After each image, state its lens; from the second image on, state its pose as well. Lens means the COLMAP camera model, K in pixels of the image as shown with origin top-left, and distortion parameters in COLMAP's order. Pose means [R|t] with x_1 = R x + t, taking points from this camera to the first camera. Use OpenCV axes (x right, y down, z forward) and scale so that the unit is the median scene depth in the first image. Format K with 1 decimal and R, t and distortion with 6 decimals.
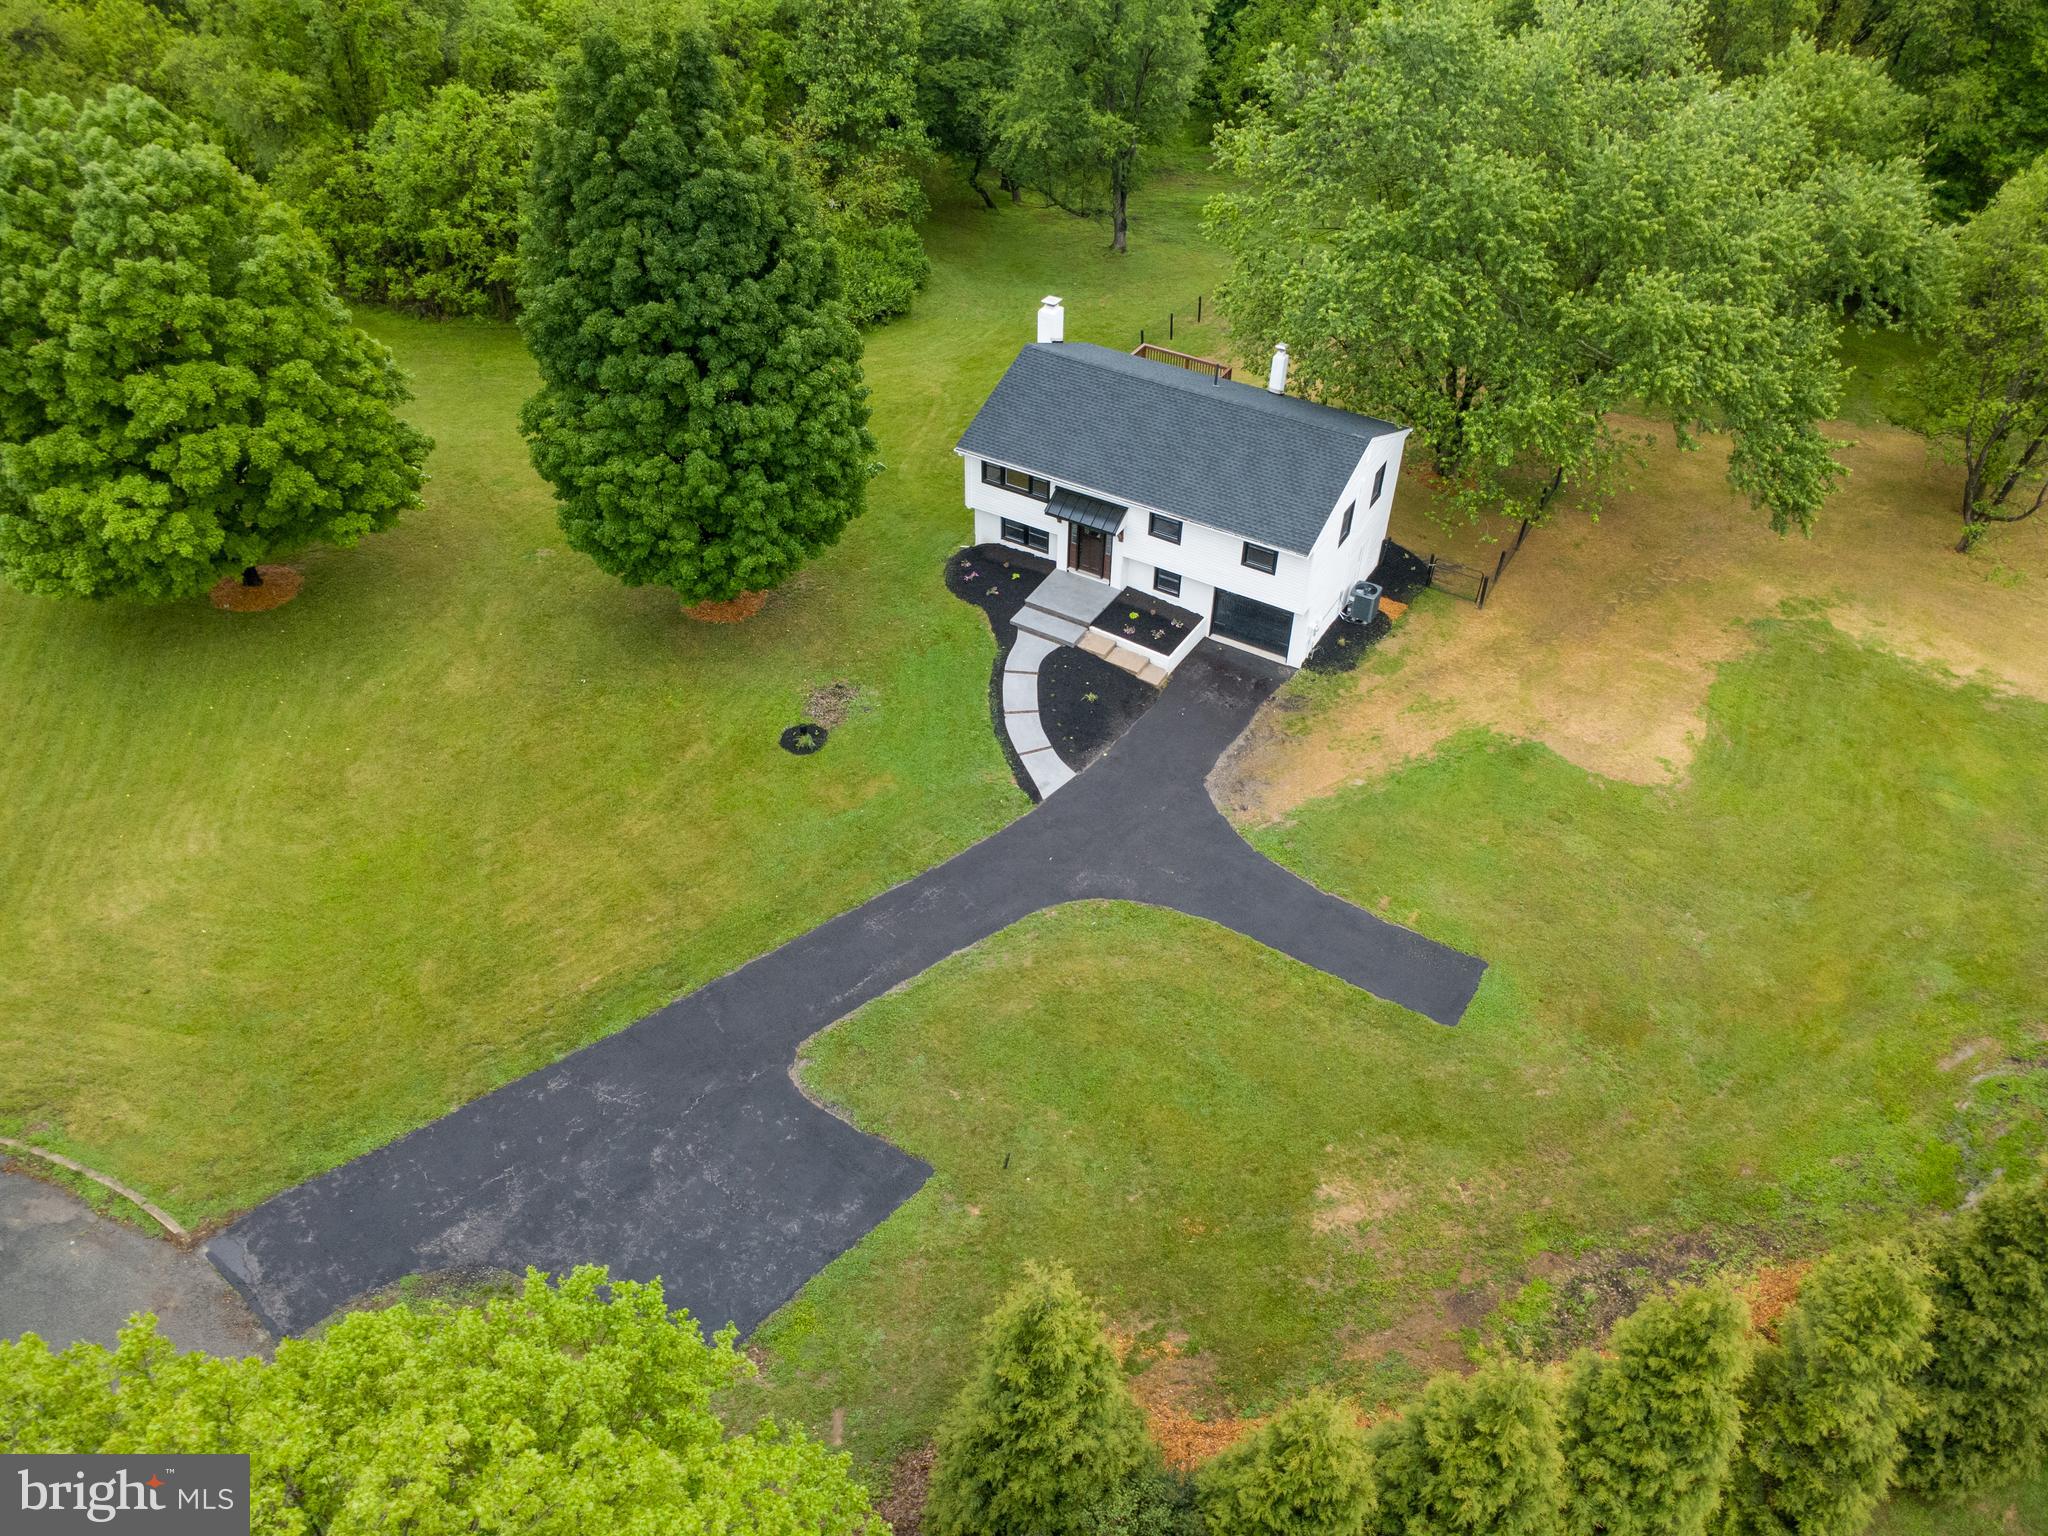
lens RADIAL K [[1426.4, 0, 1024.0], [0, 1426.4, 768.0], [0, 0, 1]] dist [-0.001034, 0.005151]
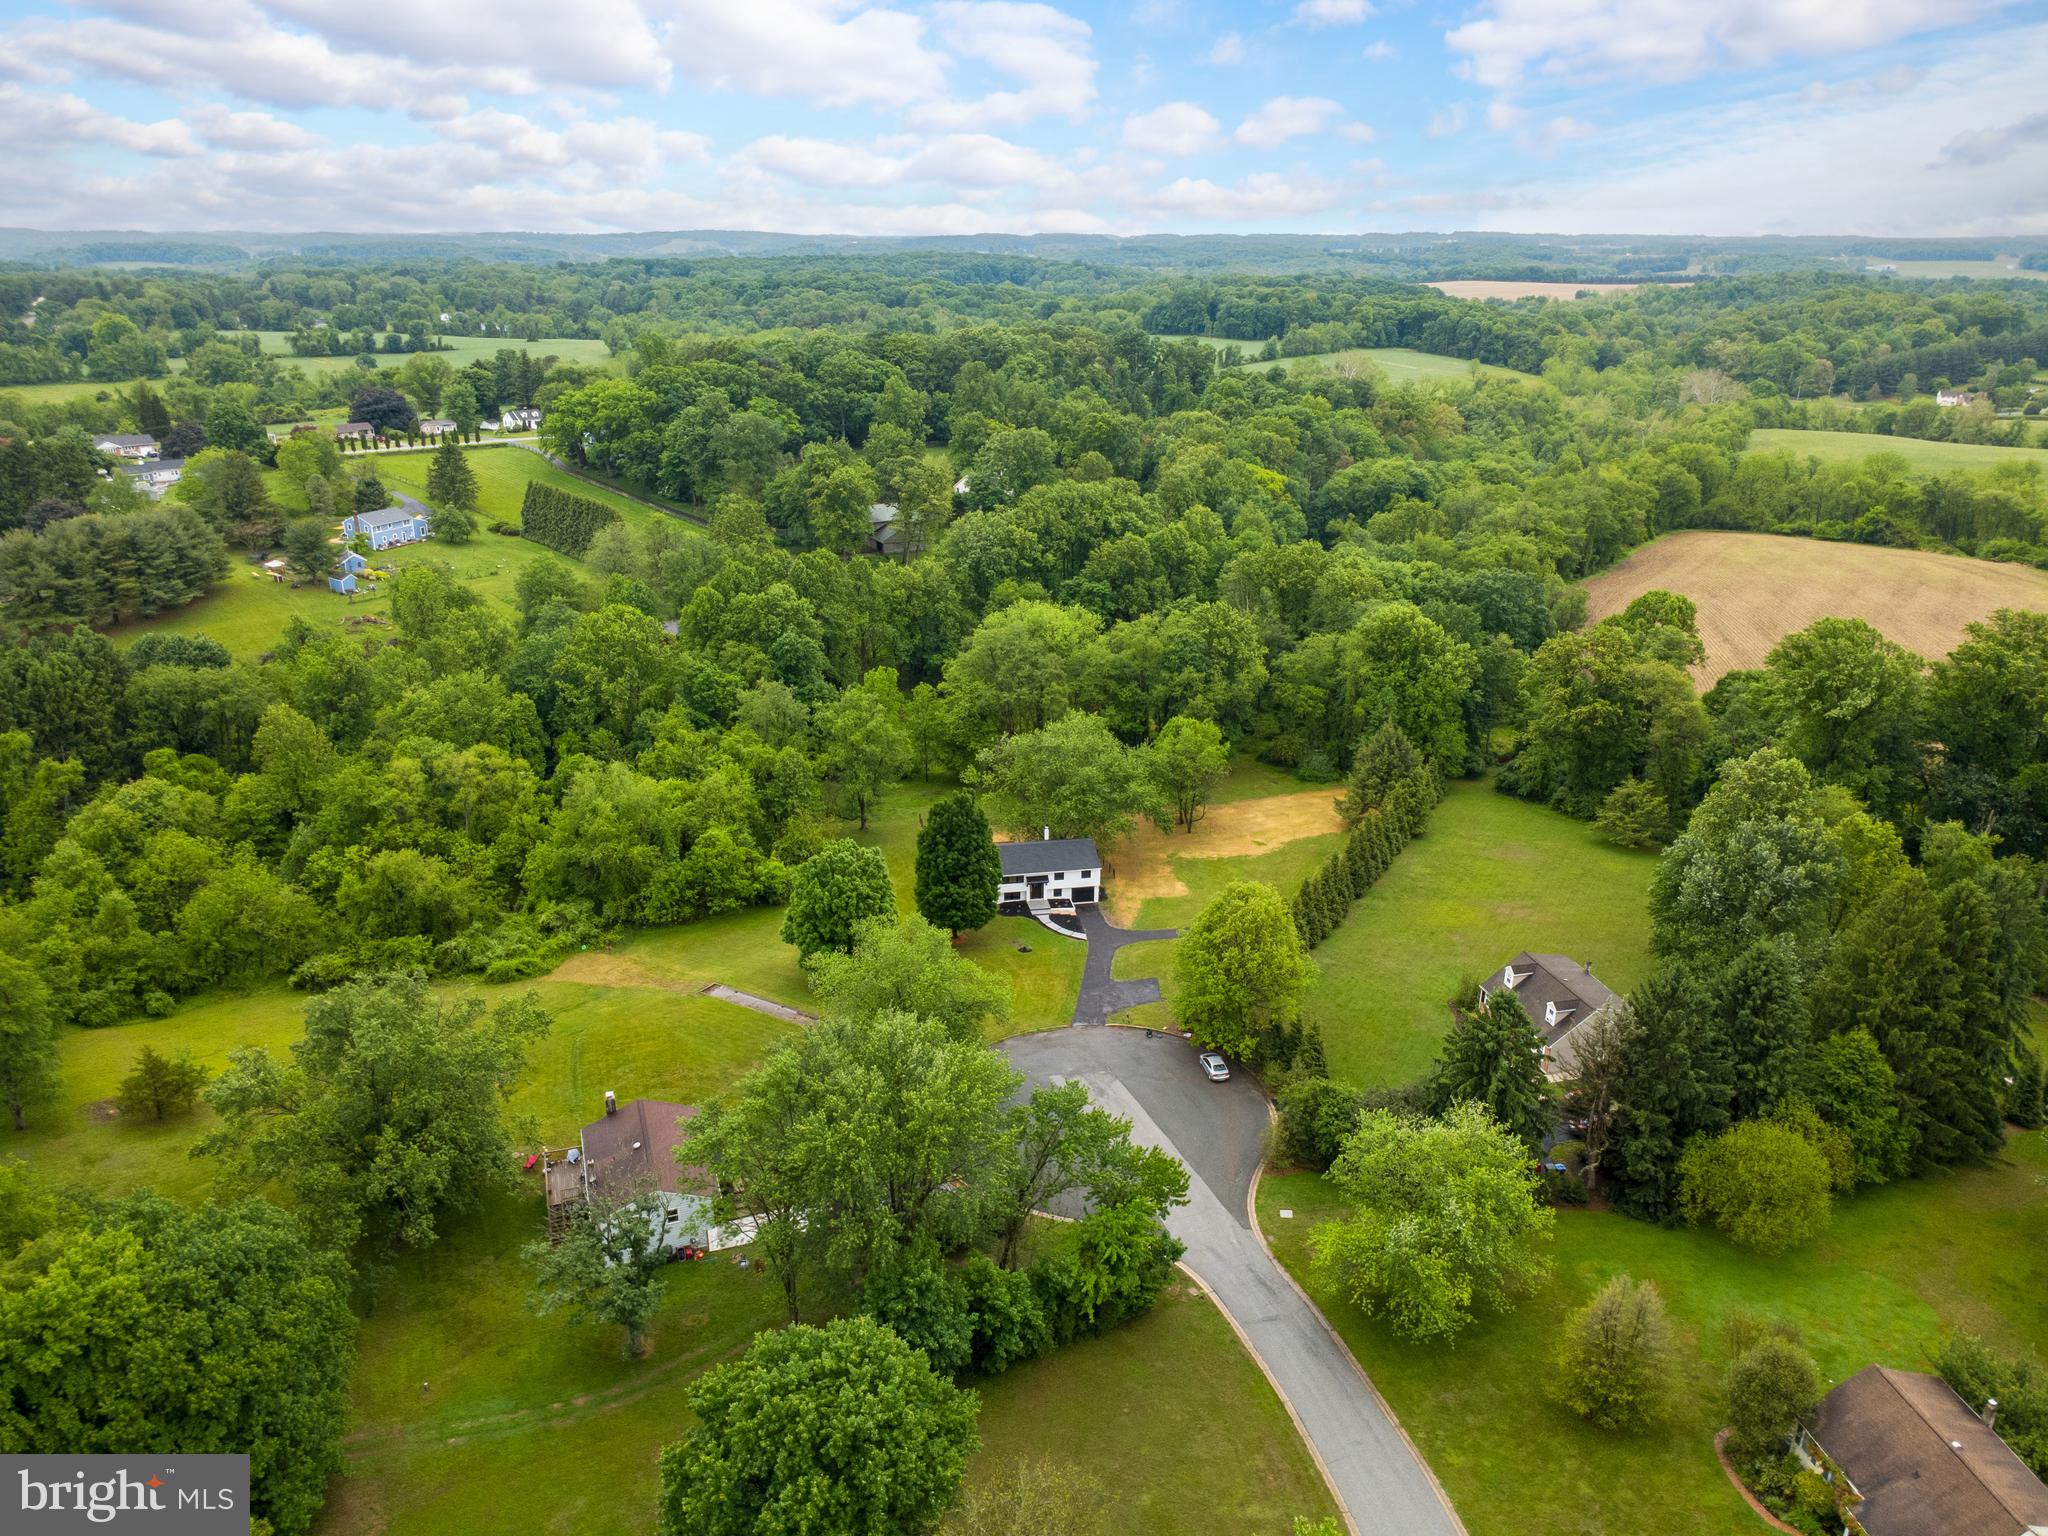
lens RADIAL K [[1426.4, 0, 1021.9], [0, 1426.4, 769.5], [0, 0, 1]] dist [0.003163, 0.004338]
pose [[0.751172, -0.236902, 0.616131, -2.274027], [0.440695, 0.874889, -0.200891, 0.302075], [-0.491455, 0.422429, 0.761594, -1.968200]]
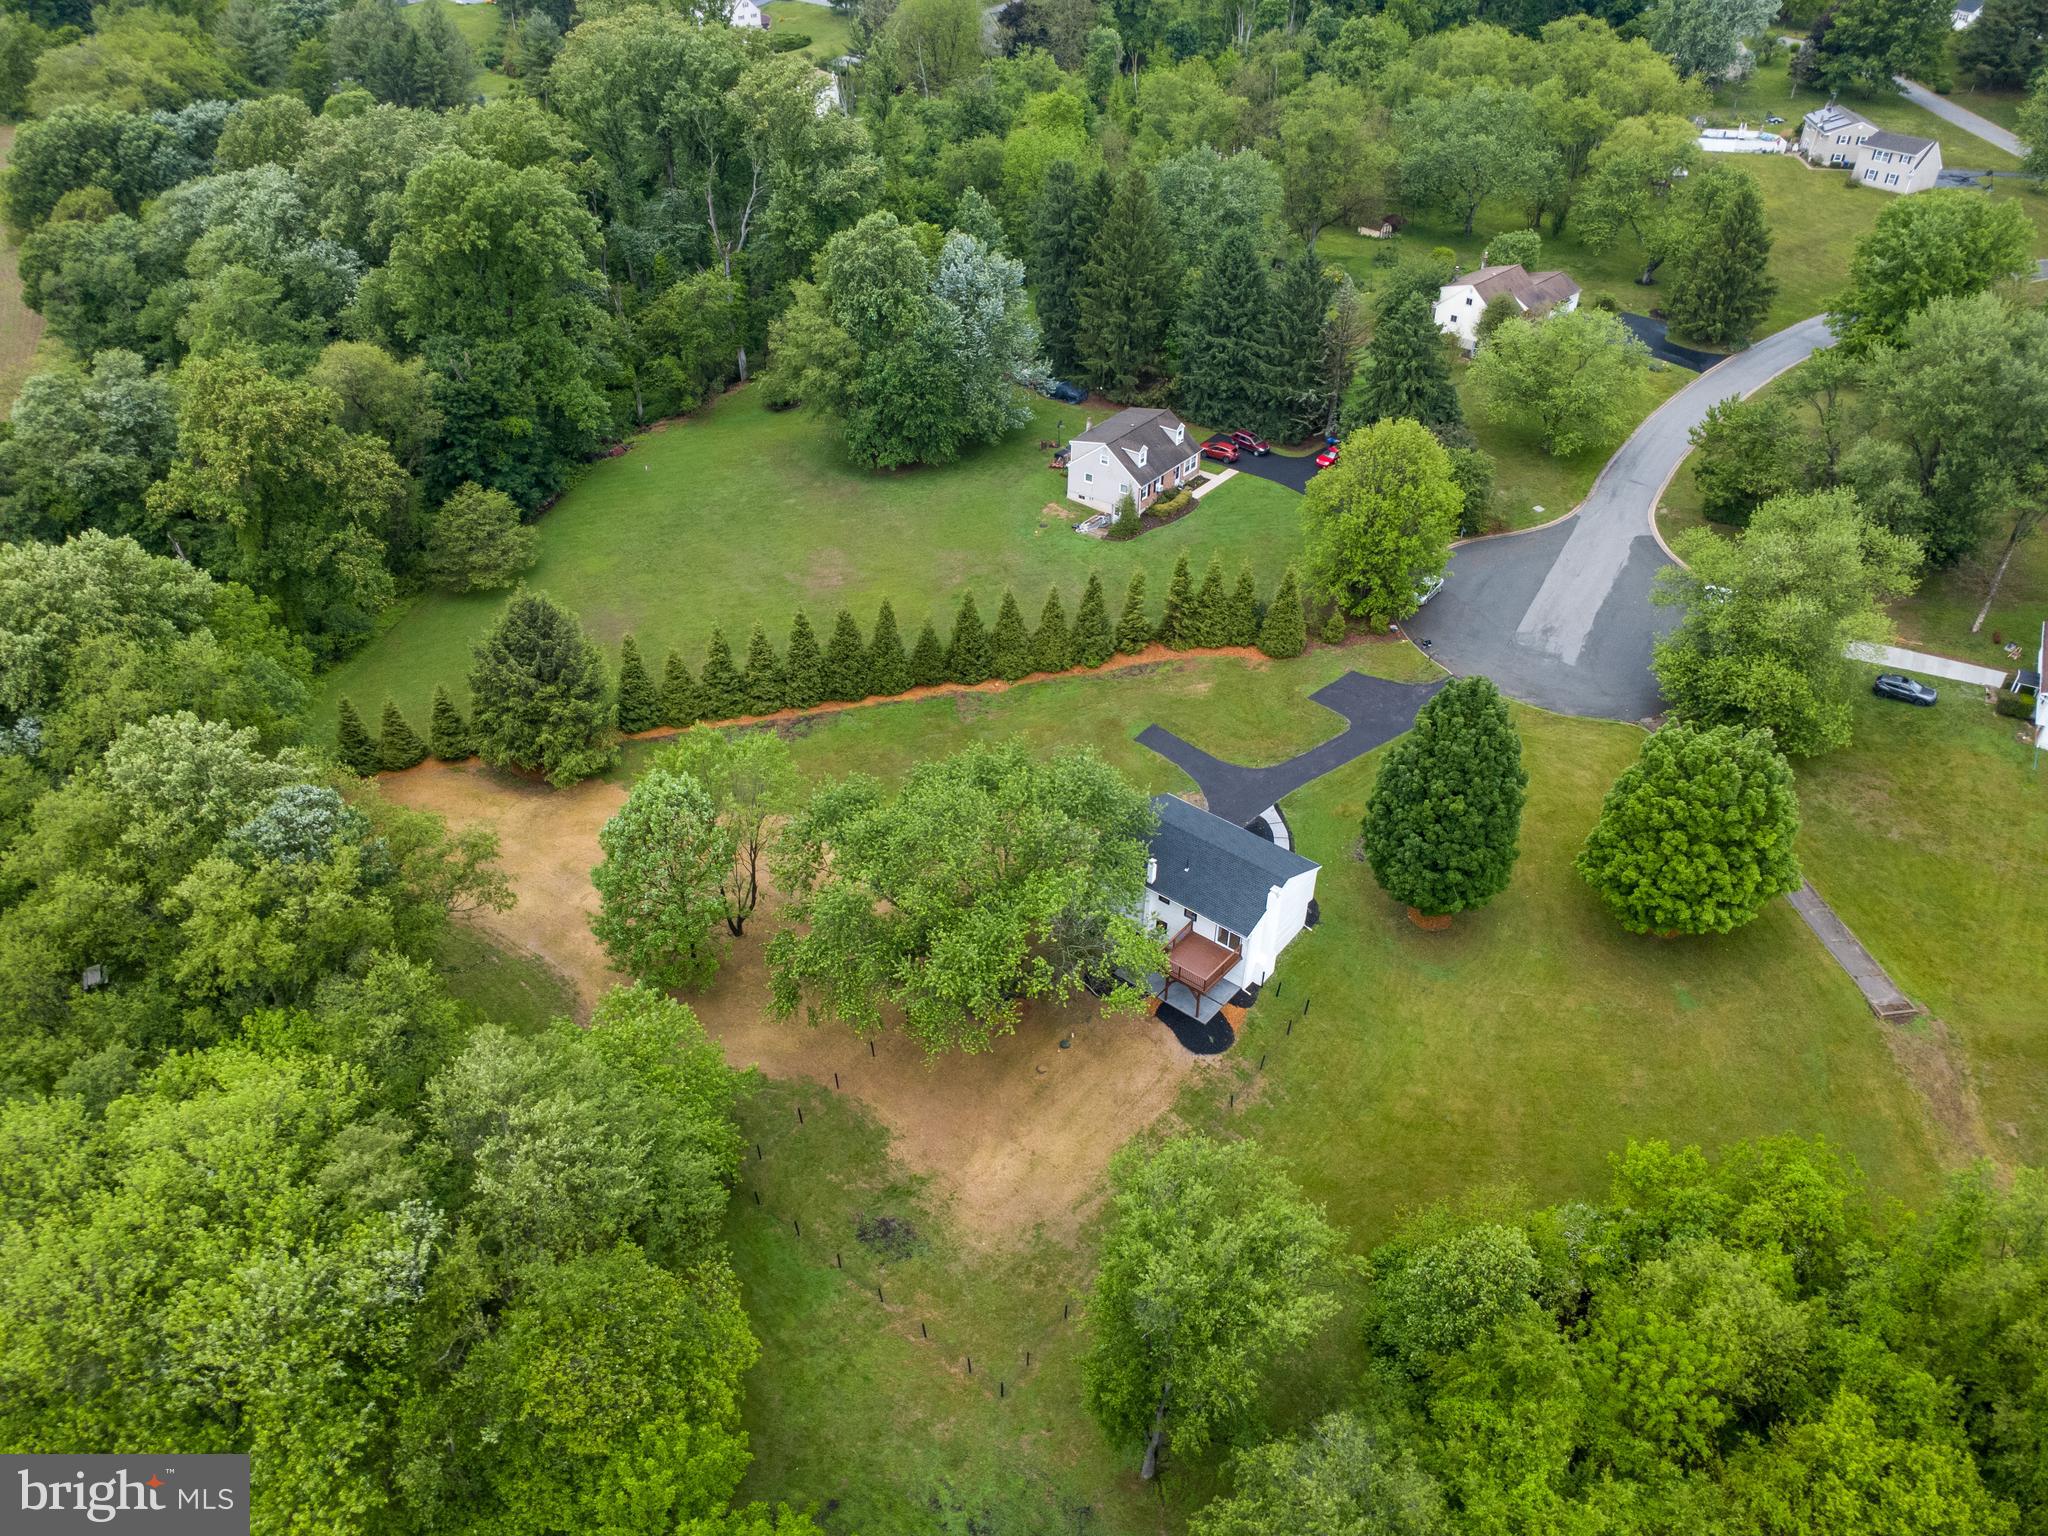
lens RADIAL K [[1439.9, 0, 1024.1], [0, 1439.9, 751.1], [0, 0, 1]] dist [-0.001525, 0.007022]
pose [[-0.988193, -0.101506, 0.114765, 0.160511], [0.087732, 0.239205, 0.966998, -2.425309], [-0.125608, 0.965649, -0.227475, 1.458990]]
